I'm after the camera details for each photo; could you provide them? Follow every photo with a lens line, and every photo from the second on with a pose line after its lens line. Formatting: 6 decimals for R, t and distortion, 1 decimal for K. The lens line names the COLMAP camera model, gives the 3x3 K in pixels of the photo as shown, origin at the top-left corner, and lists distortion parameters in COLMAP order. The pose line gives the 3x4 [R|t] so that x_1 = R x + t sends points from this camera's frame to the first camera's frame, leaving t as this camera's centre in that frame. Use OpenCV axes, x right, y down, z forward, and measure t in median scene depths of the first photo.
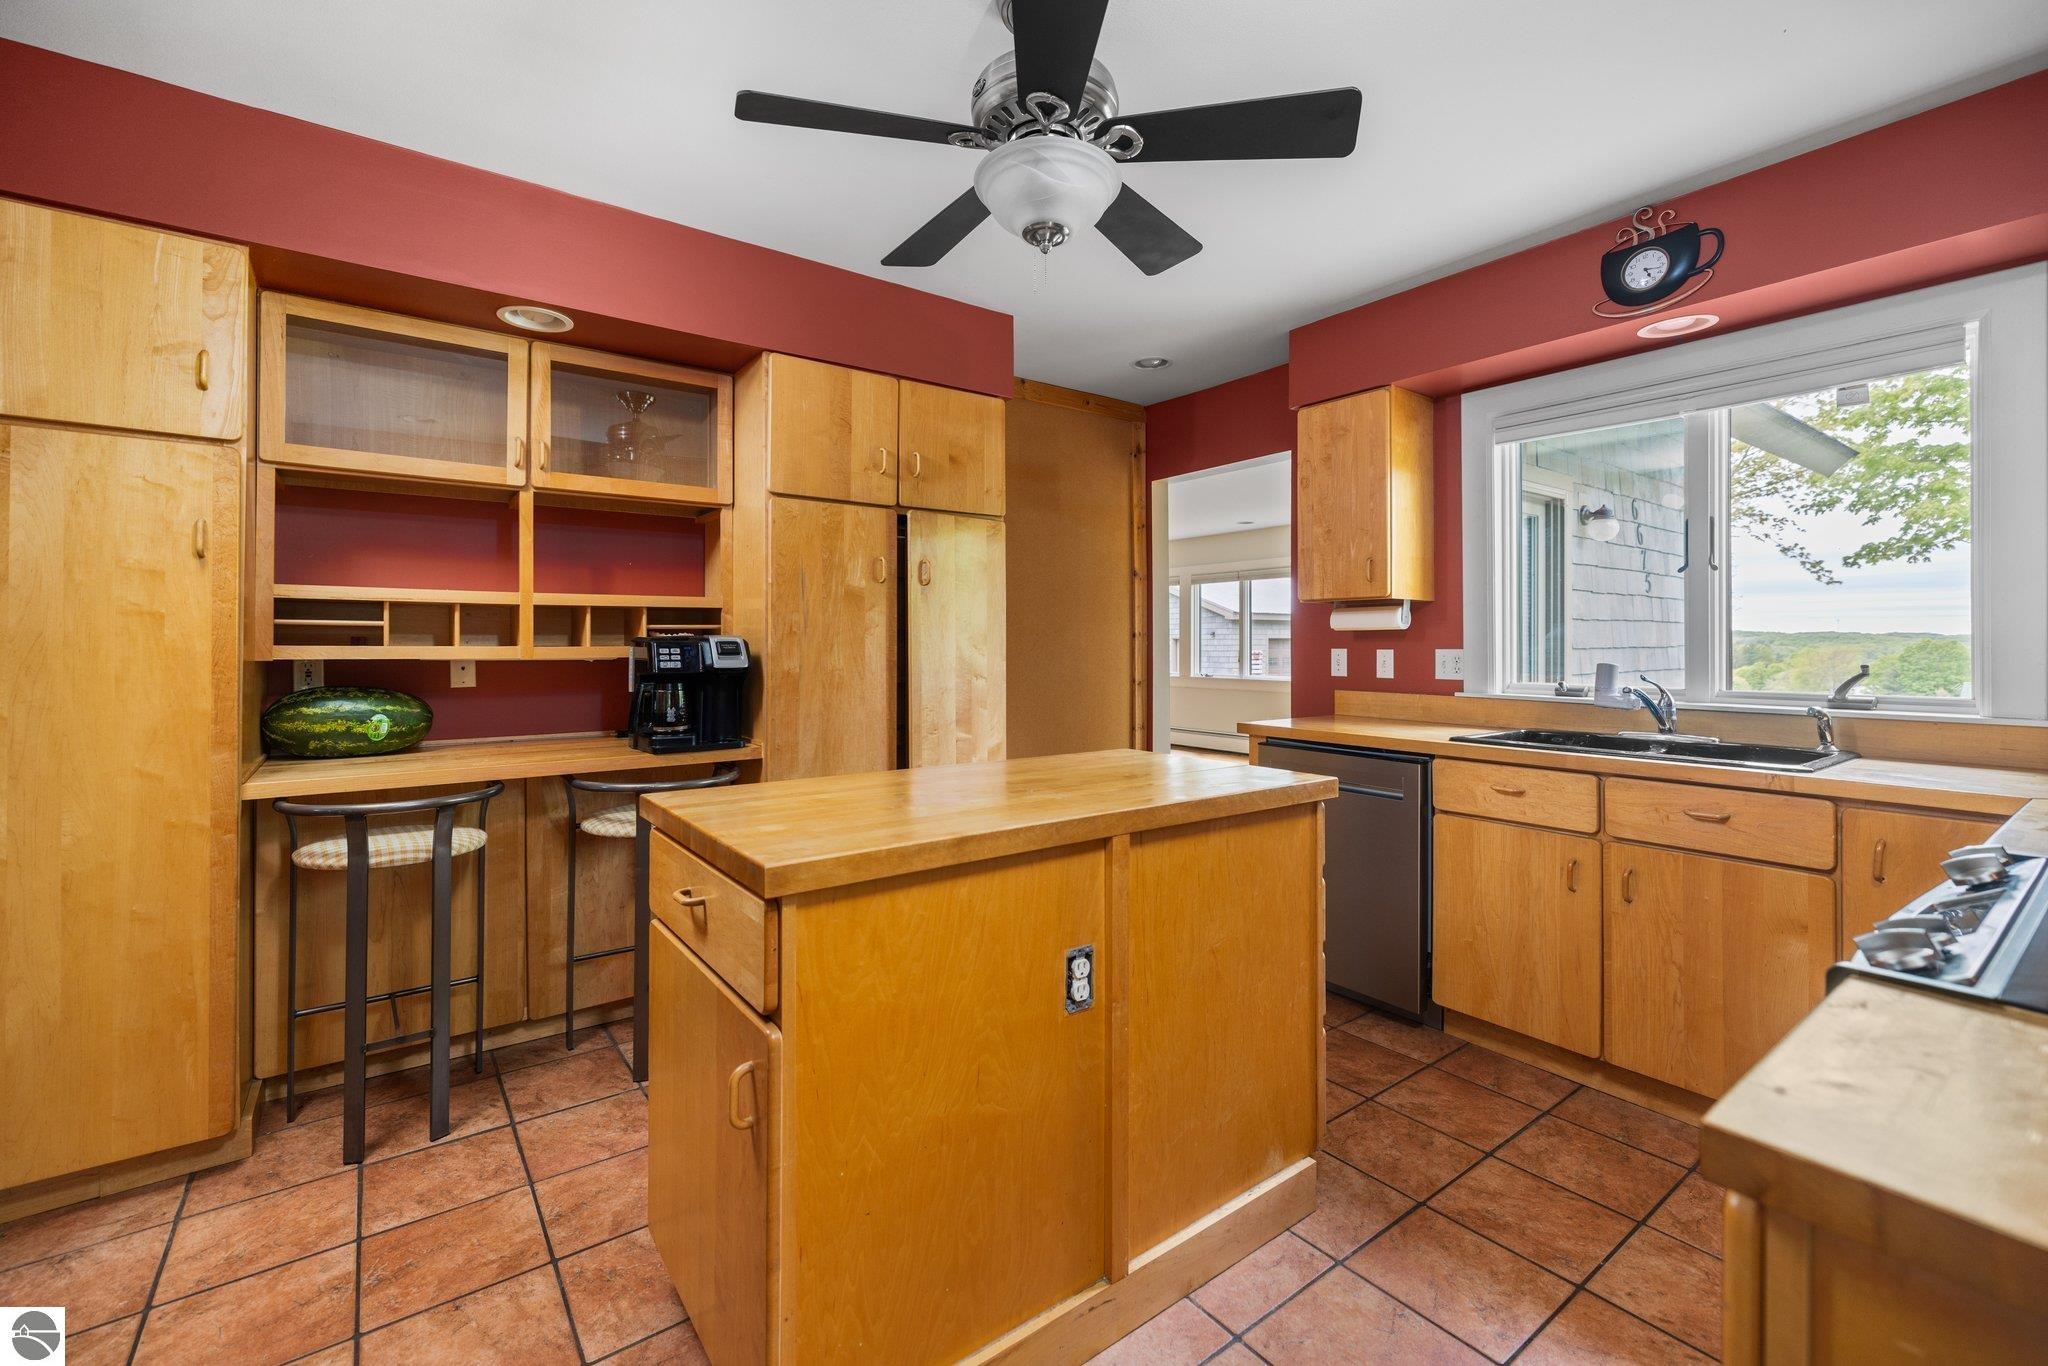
lens RADIAL K [[878.6, 0, 1033.6], [0, 878.6, 652.9], [0, 0, 1]] dist [0.001663, 0.000226]
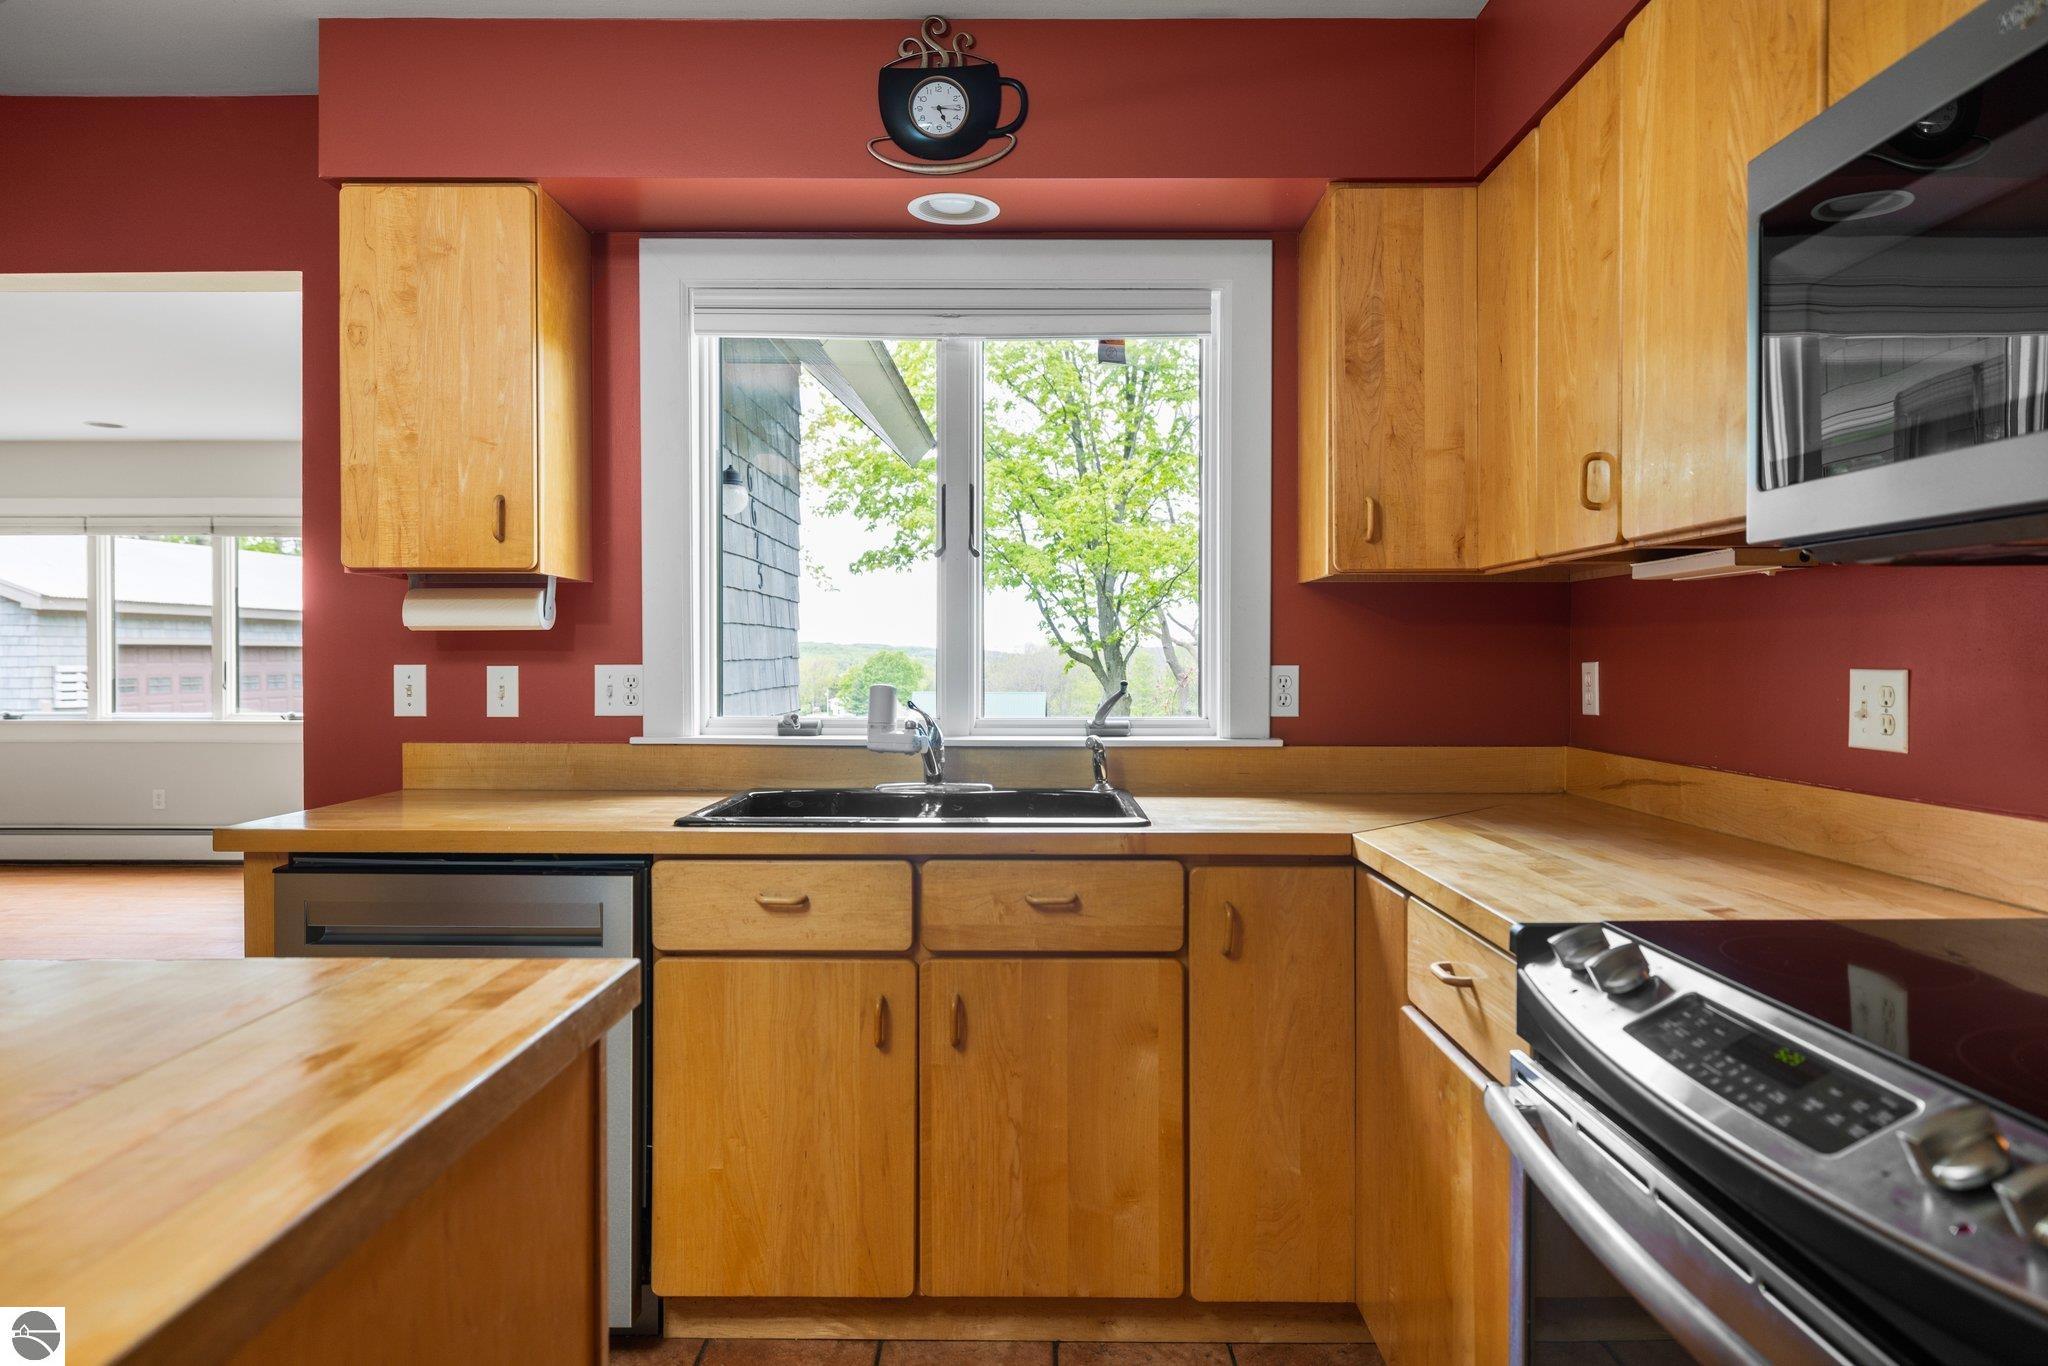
lens RADIAL K [[1207.3, 0, 1026.5], [0, 1207.3, 667.2], [0, 0, 1]] dist [0.000108, -0.000843]
pose [[0.606554, -0.008313, 0.794999, -0.008539], [0.007985, 0.999959, 0.004364, -0.004148], [-0.795002, 0.003701, 0.606595, 0.291702]]
